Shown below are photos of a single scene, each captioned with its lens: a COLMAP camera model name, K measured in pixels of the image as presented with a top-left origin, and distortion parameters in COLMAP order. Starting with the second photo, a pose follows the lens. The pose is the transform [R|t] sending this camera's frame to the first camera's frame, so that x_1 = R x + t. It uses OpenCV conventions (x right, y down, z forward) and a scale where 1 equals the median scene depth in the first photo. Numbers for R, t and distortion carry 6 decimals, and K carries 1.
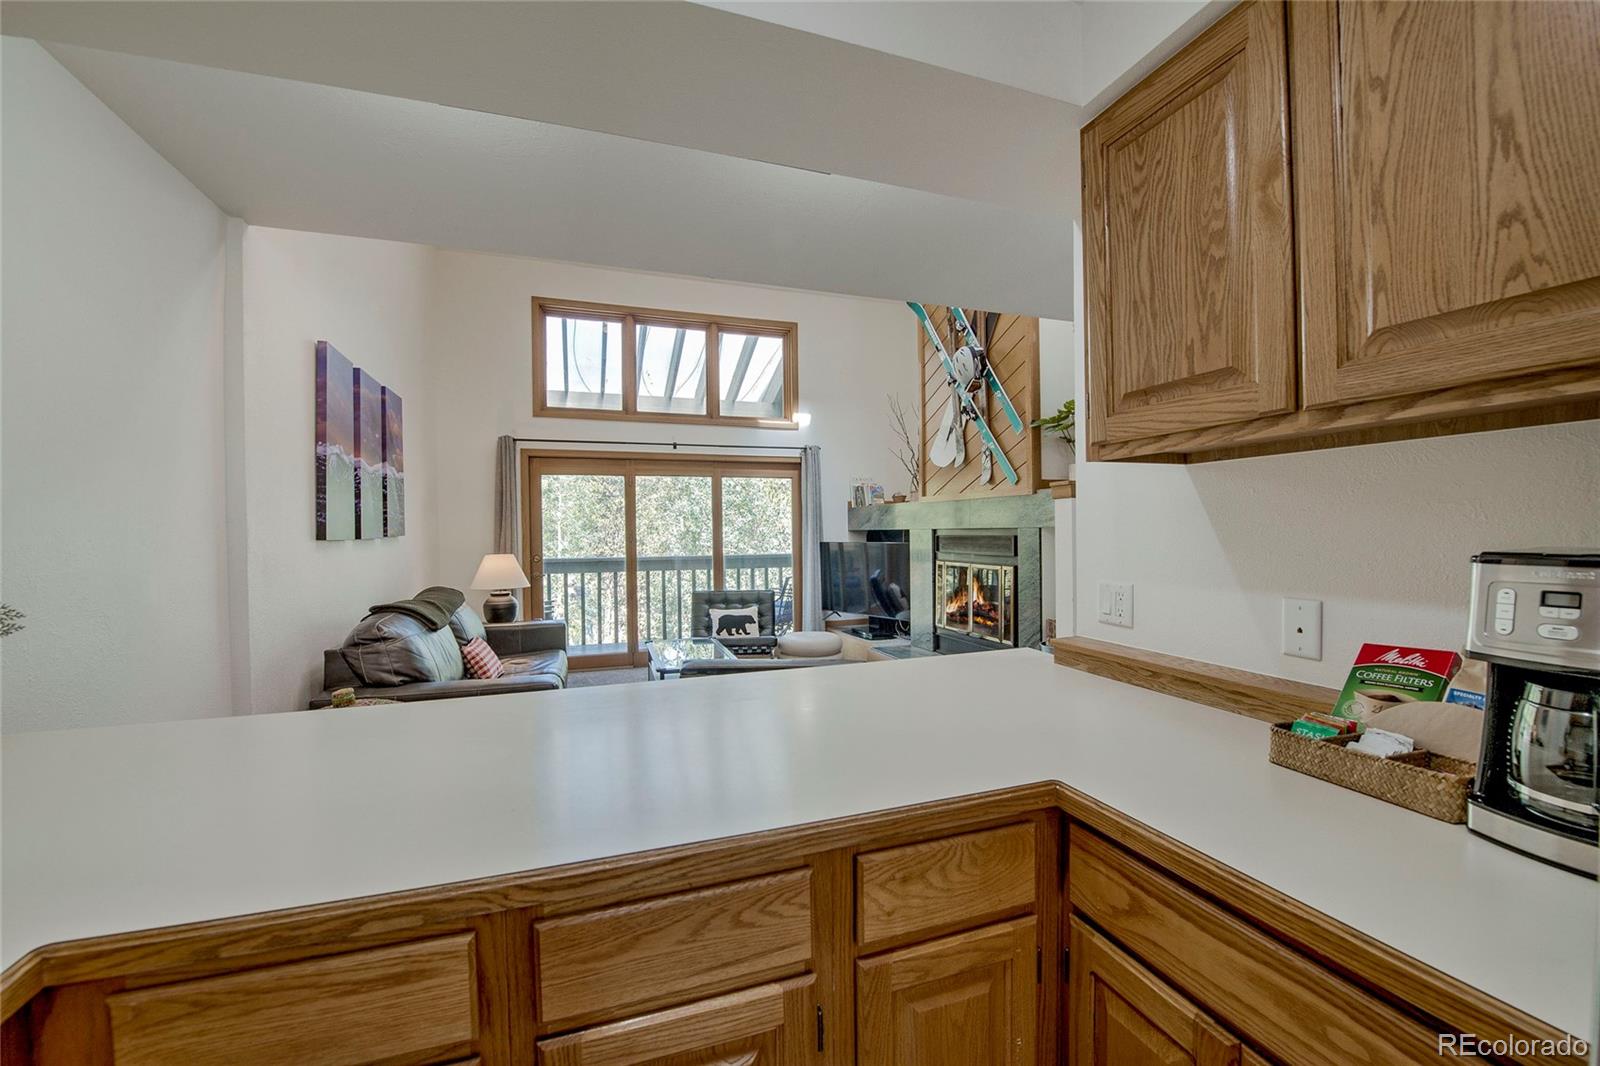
lens RADIAL K [[639.6, 0, 797.5], [0, 639.6, 538.0], [0, 0, 1]] dist [-0.019279, -0.000160]
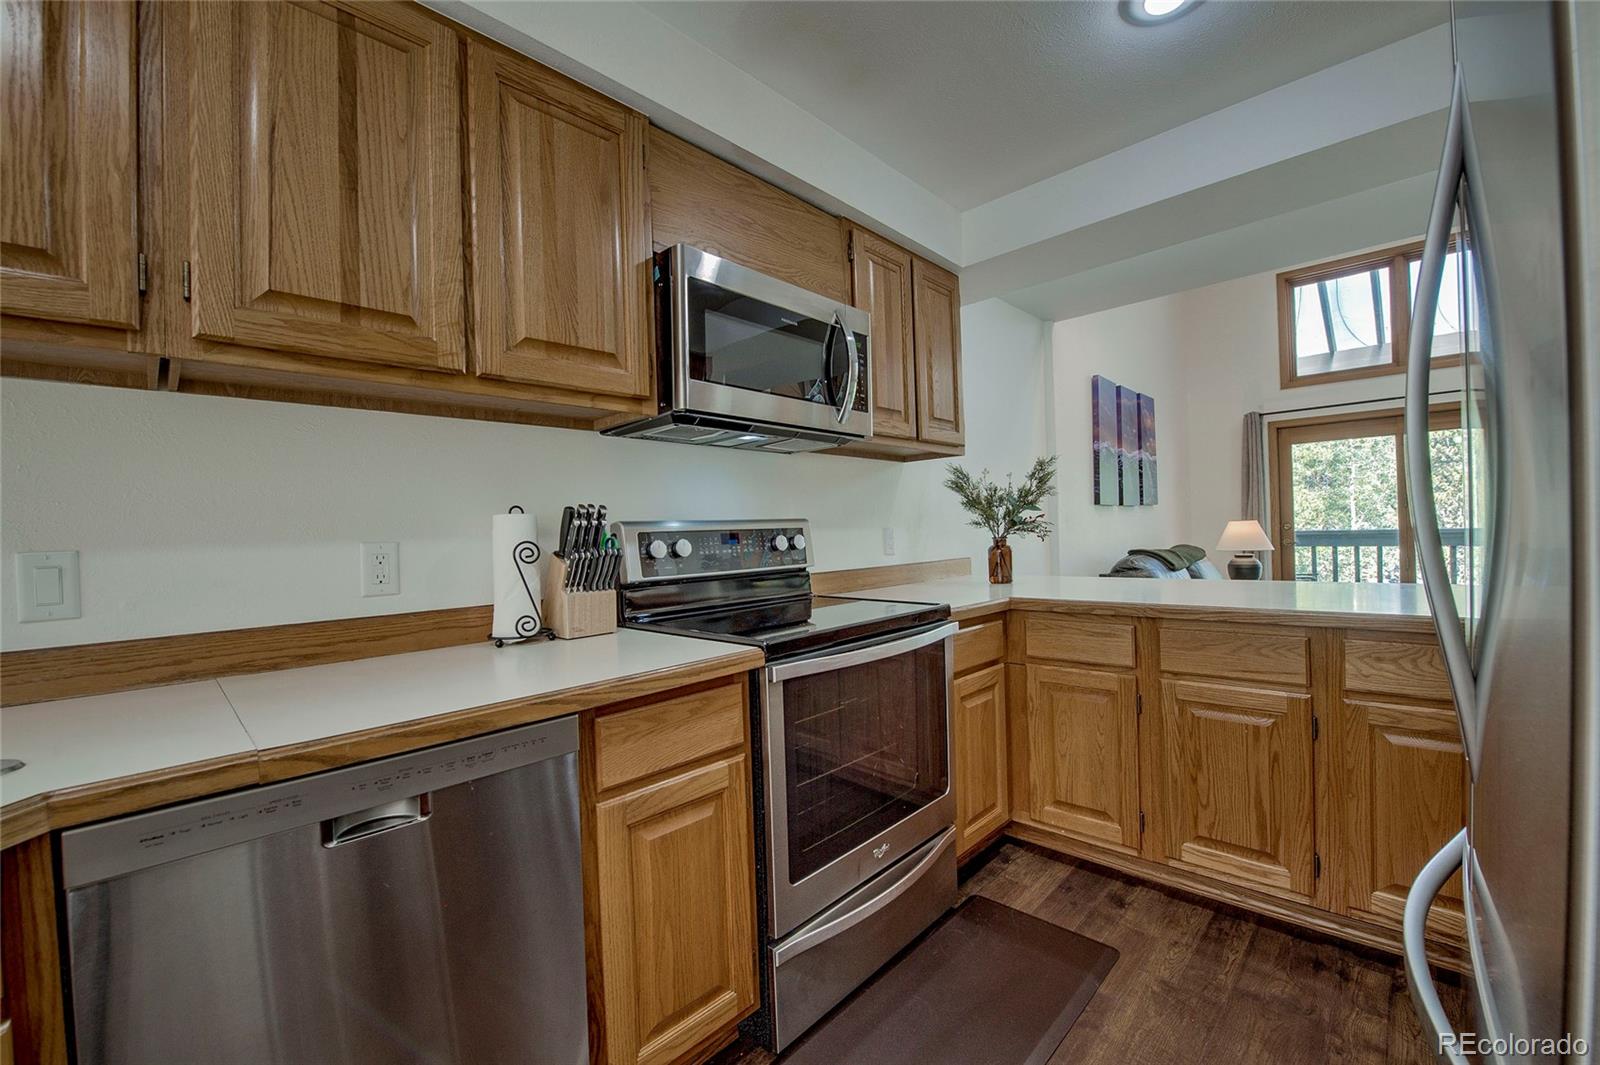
lens RADIAL K [[647.0, 0, 794.3], [0, 647.0, 536.7], [0, 0, 1]] dist [-0.020723, -0.000563]
pose [[0.452032, 0.001313, -0.892001, 0.175865], [0.015406, 0.999838, 0.009279, 0.031278], [0.891869, -0.017937, 0.451939, -0.206873]]
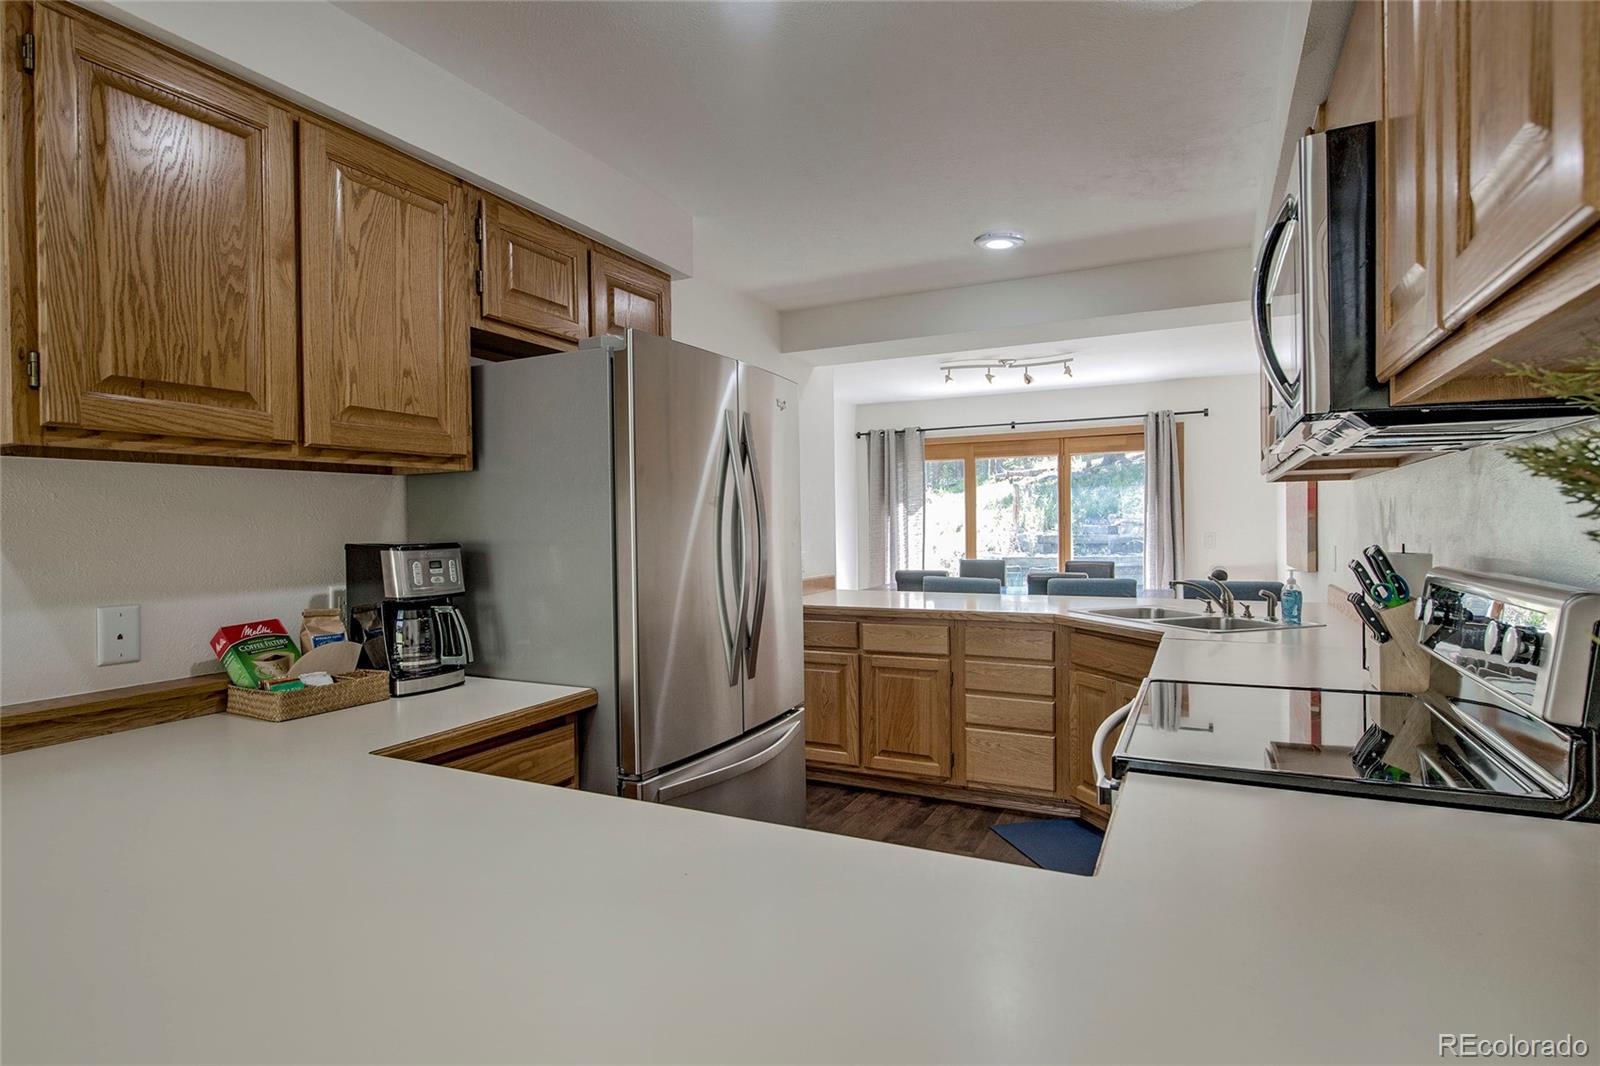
lens RADIAL K [[805.5, 0, 800.0], [0, 805.5, 533.0], [0, 0, 1]] dist [-0.005157, -0.000521]
pose [[-0.700468, 0.010802, 0.713602, -0.222757], [0.029045, 0.999489, 0.013380, -0.001477], [-0.713093, 0.030099, -0.700423, 0.278712]]
